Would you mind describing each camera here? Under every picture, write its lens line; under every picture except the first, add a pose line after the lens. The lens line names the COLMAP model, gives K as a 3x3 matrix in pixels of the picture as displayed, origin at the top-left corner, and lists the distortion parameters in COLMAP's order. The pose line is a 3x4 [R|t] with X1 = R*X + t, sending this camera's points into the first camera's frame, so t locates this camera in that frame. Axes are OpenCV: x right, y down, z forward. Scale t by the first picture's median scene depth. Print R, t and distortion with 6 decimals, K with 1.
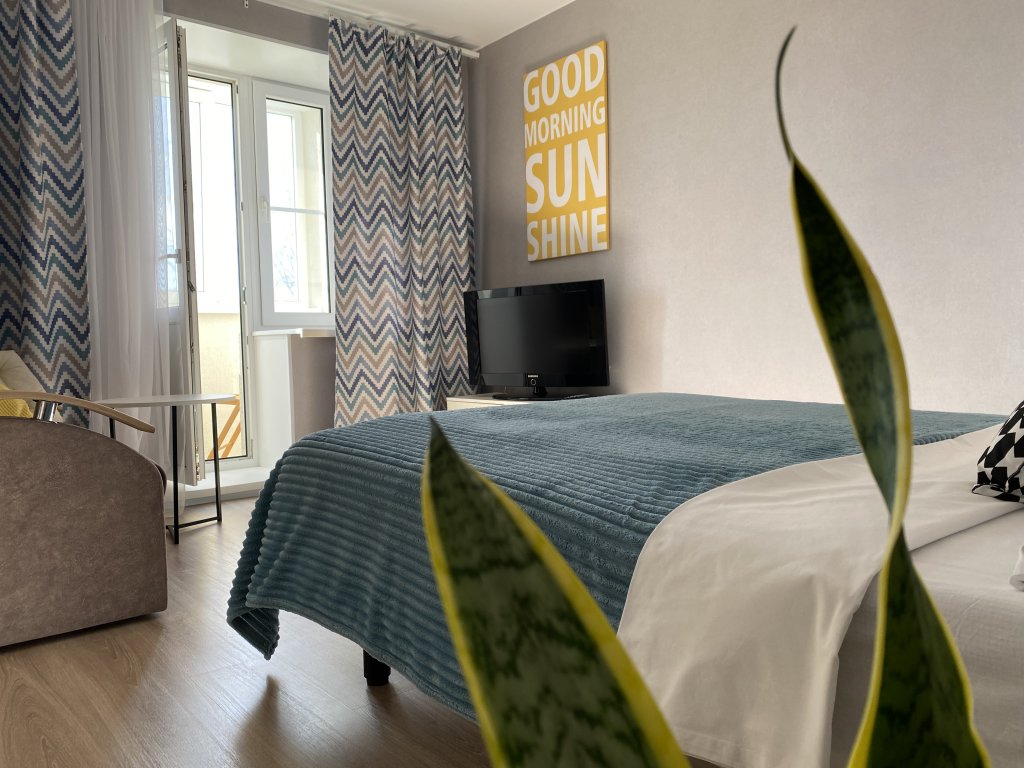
lens RADIAL K [[761.1, 0, 509.3], [0, 761.1, 389.5], [0, 0, 1]] dist [-0.003605, -0.005796]
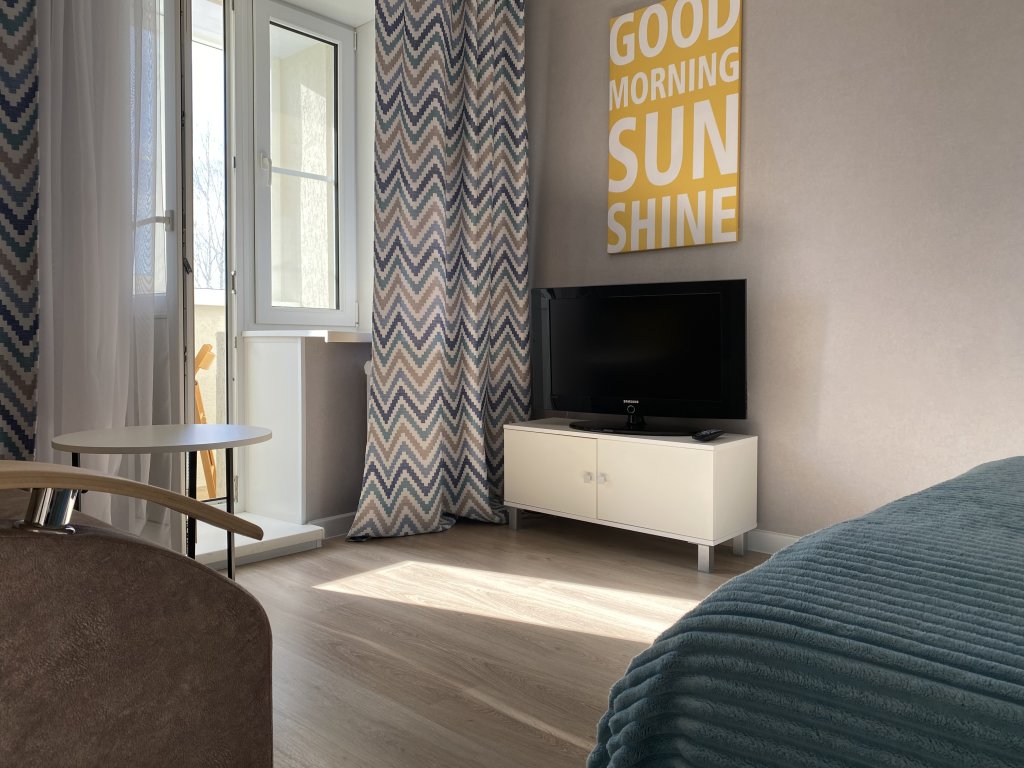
lens RADIAL K [[767.1, 0, 511.3], [0, 767.1, 377.8], [0, 0, 1]] dist [0.001306, -0.010389]
pose [[0.990503, 0.022495, 0.135639, -0.190489], [-0.019996, 0.999605, -0.019758, -0.022351], [-0.136029, 0.016858, 0.990561, 0.237206]]
